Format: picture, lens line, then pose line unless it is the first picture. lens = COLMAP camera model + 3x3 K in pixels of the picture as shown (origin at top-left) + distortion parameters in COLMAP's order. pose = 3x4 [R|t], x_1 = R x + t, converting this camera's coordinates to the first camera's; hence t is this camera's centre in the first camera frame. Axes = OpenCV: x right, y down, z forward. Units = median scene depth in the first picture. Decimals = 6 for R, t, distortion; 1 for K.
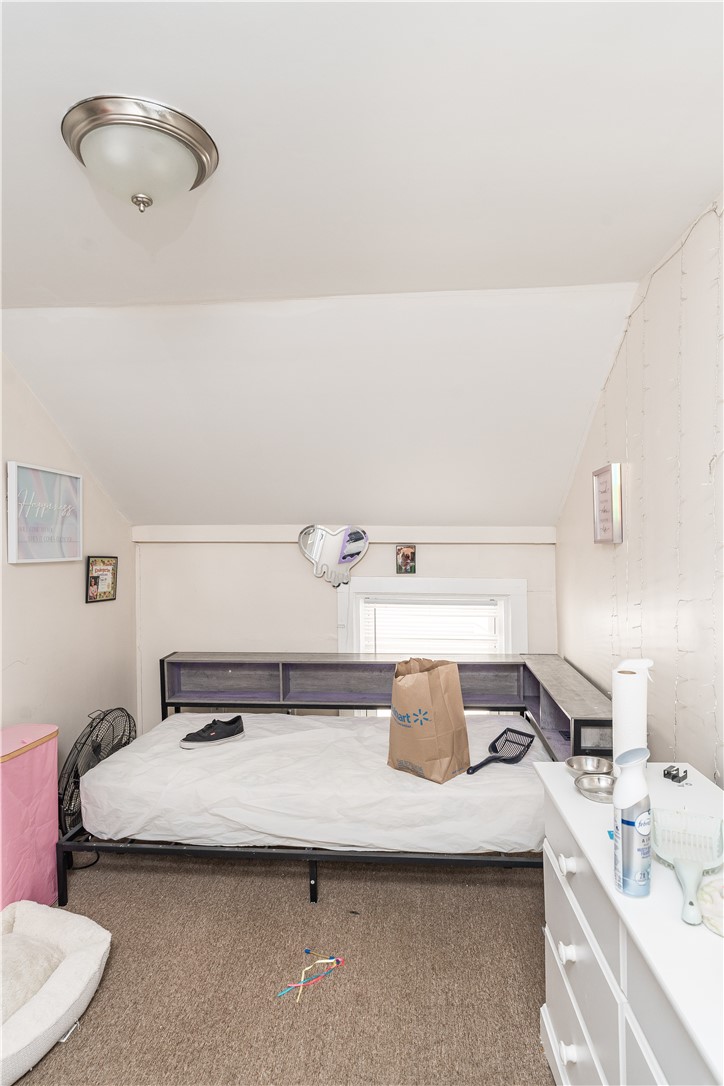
lens RADIAL K [[626.9, 0, 337.6], [0, 626.9, 546.5], [0, 0, 1]] dist [0.001027, 0.001872]
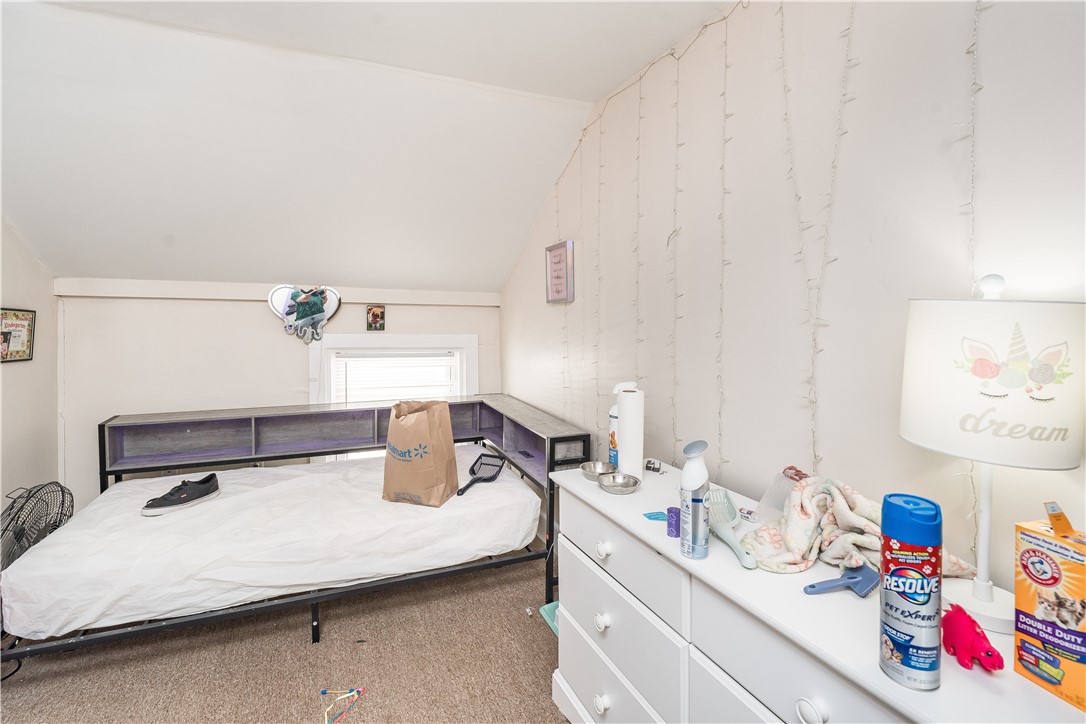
lens RADIAL K [[490.3, 0, 451.2], [0, 490.3, 329.4], [0, 0, 1]] dist [-0.002499, 0.000609]
pose [[0.884640, 0.015482, 0.466018, -0.205261], [-0.012828, 0.999878, -0.008866, 0.053073], [-0.466099, 0.001865, 0.884731, 0.170158]]
